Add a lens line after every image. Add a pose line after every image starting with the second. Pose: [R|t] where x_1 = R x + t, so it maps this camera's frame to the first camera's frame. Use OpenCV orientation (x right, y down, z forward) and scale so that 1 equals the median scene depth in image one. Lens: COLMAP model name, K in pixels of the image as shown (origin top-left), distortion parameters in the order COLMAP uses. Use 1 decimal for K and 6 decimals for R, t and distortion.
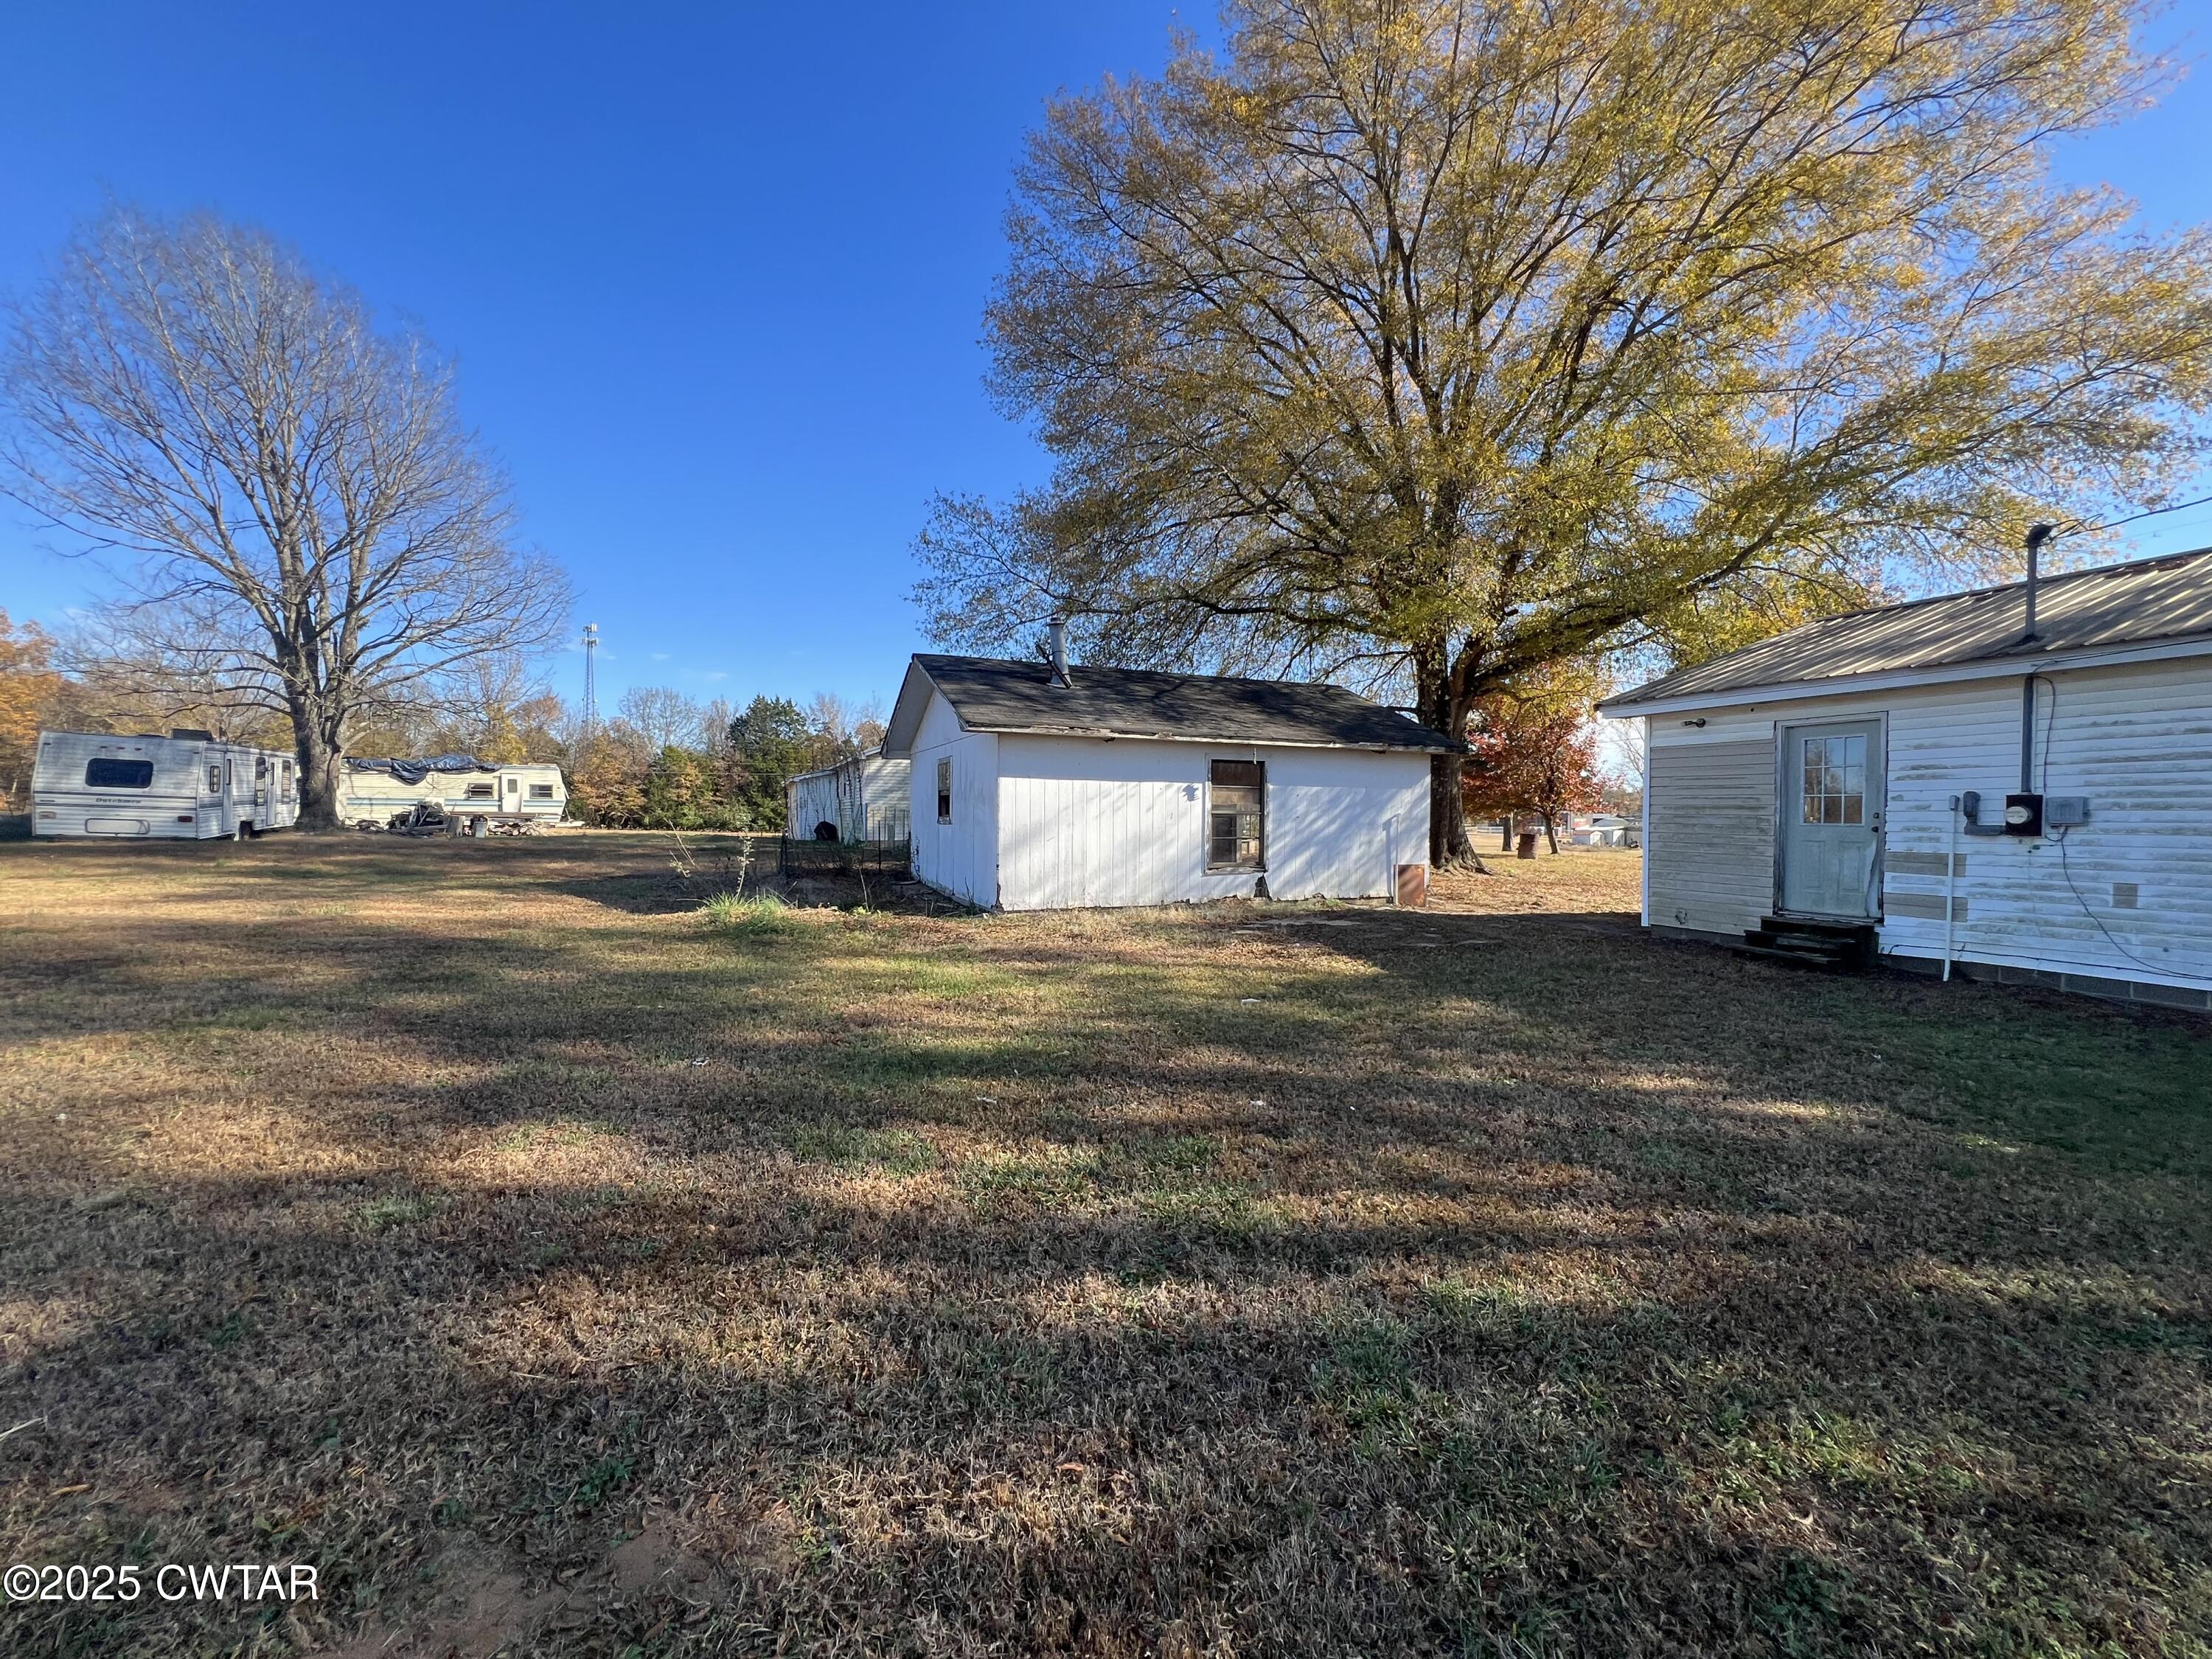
lens RADIAL K [[889.0, 0, 1099.2], [0, 889.0, 814.8], [0, 0, 1]] dist [0.000286, 0.000068]
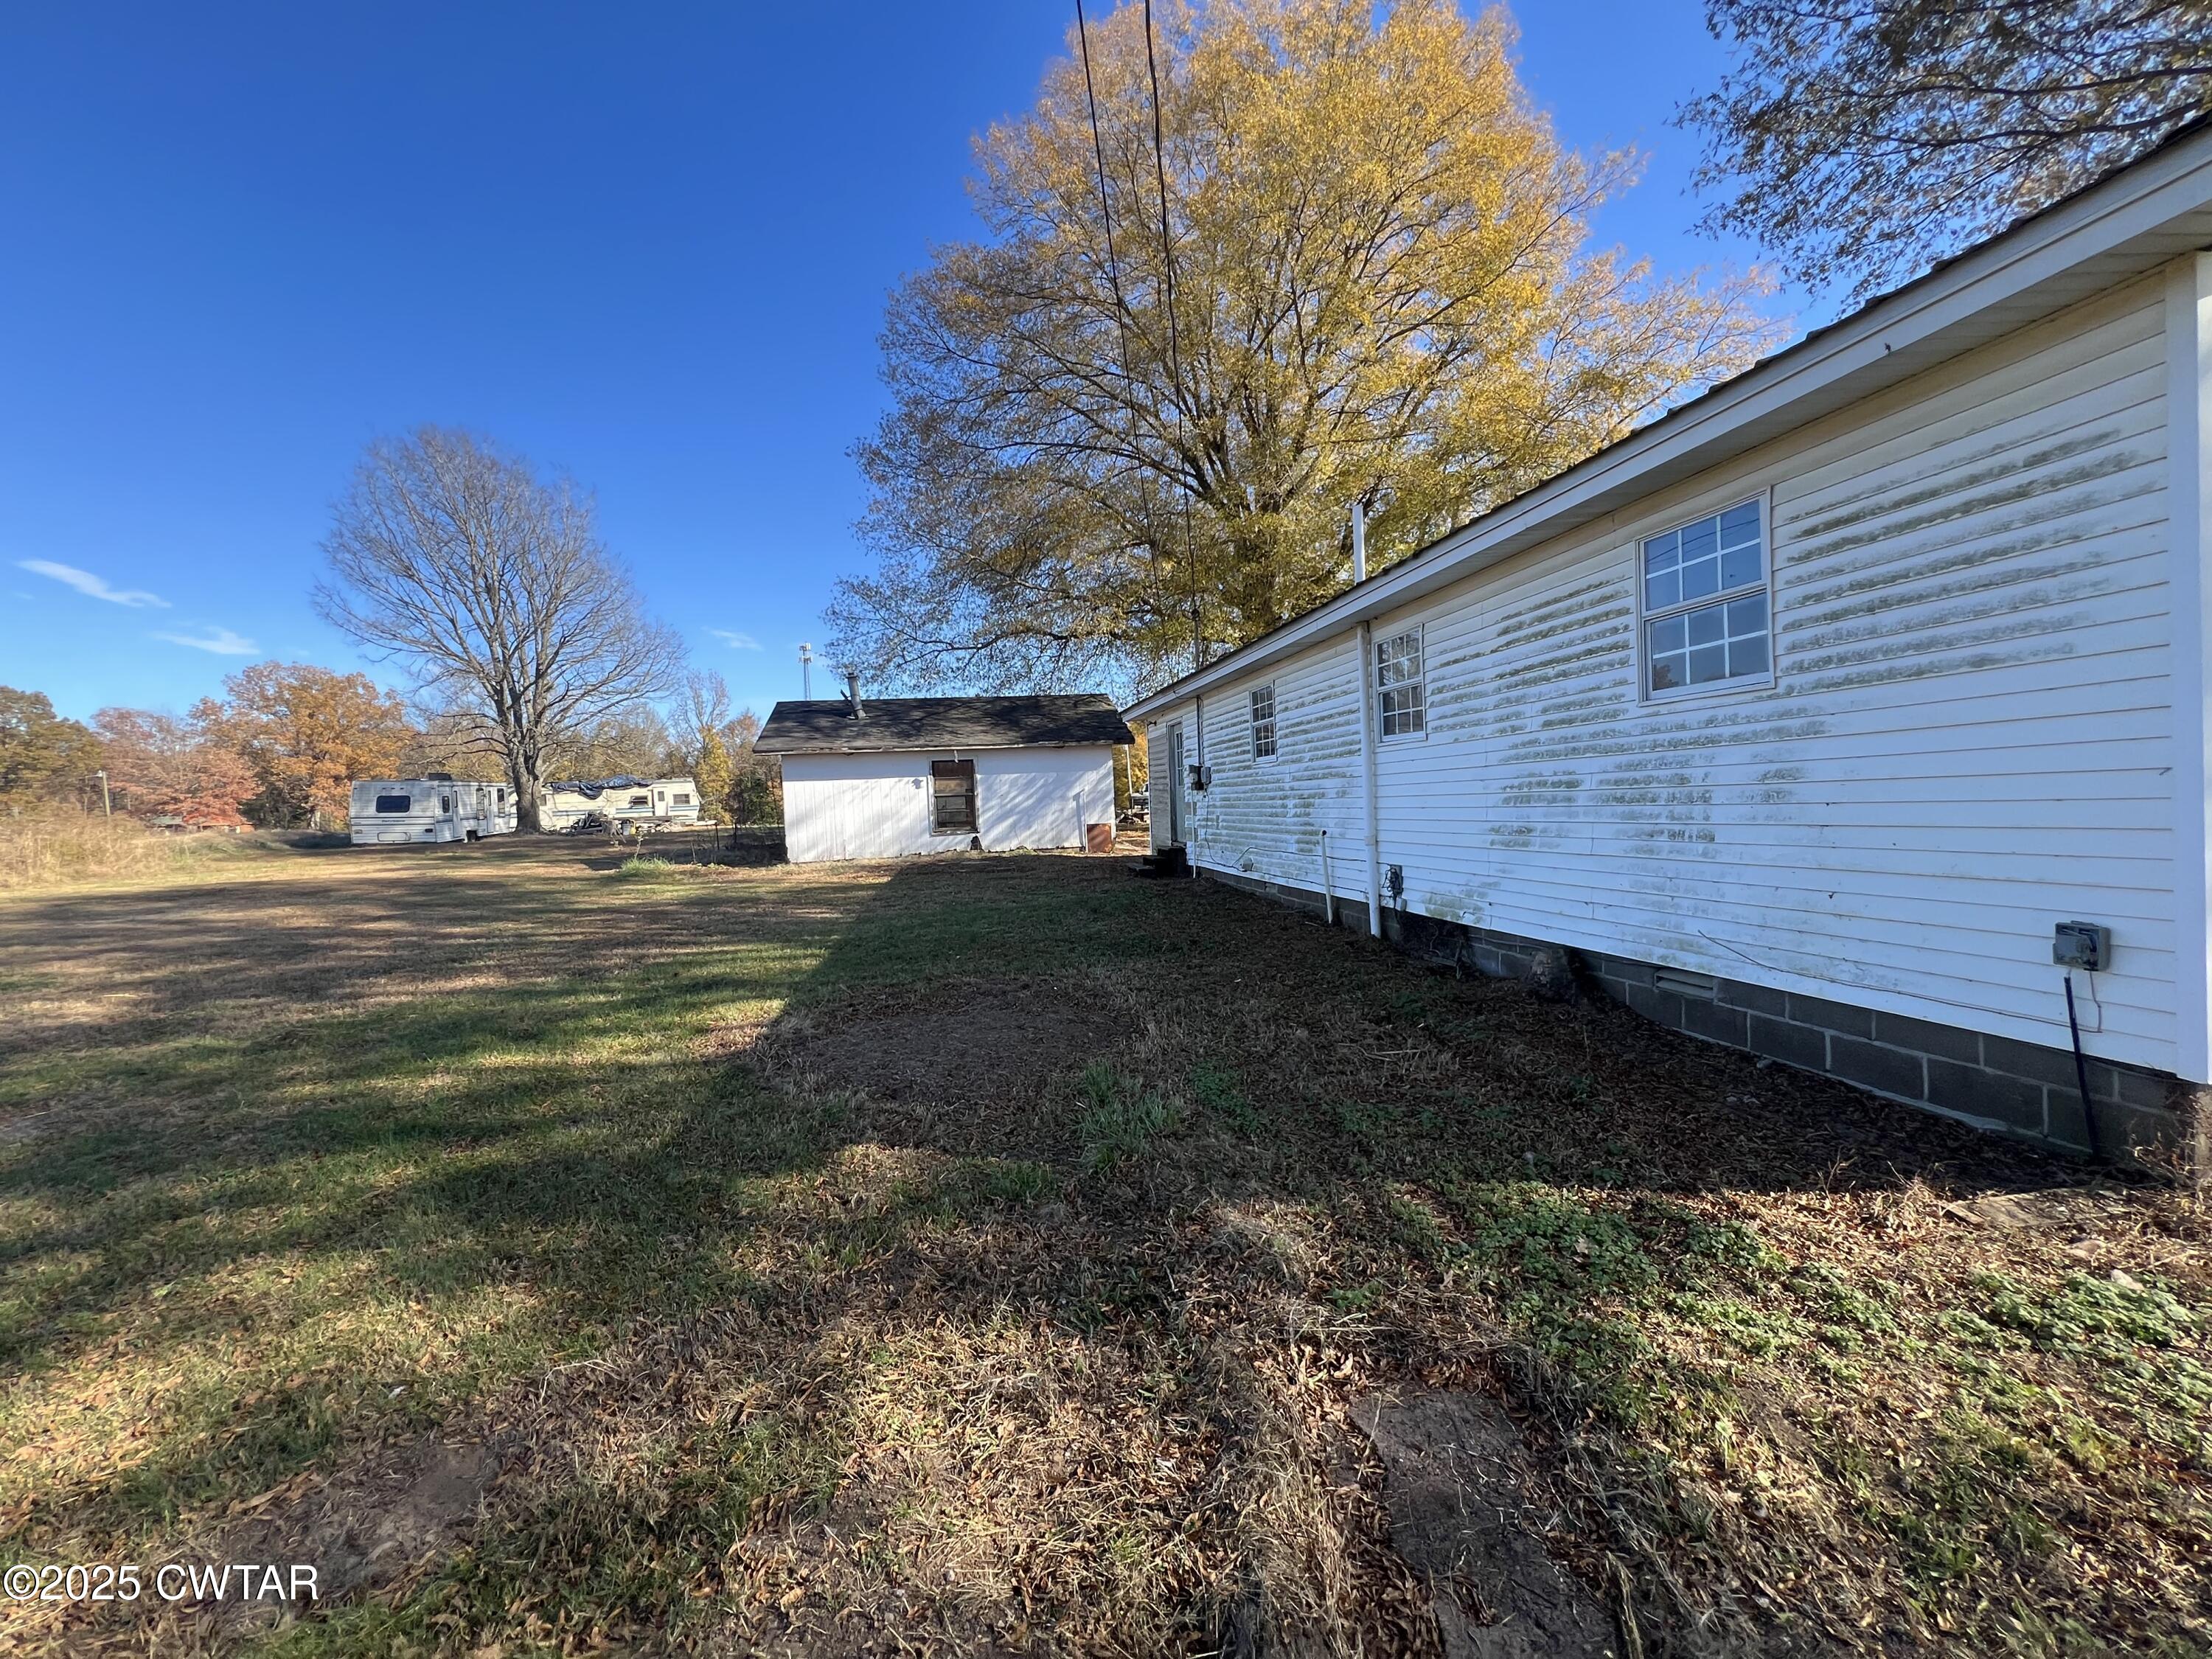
lens RADIAL K [[889.0, 0, 1113.0], [0, 889.0, 843.1], [0, 0, 1]] dist [0.000286, 0.000068]
pose [[0.975123, -0.041214, -0.217800, 0.507396], [0.053333, 0.997321, 0.050056, 0.012379], [0.215153, -0.060427, 0.974709, -0.286075]]
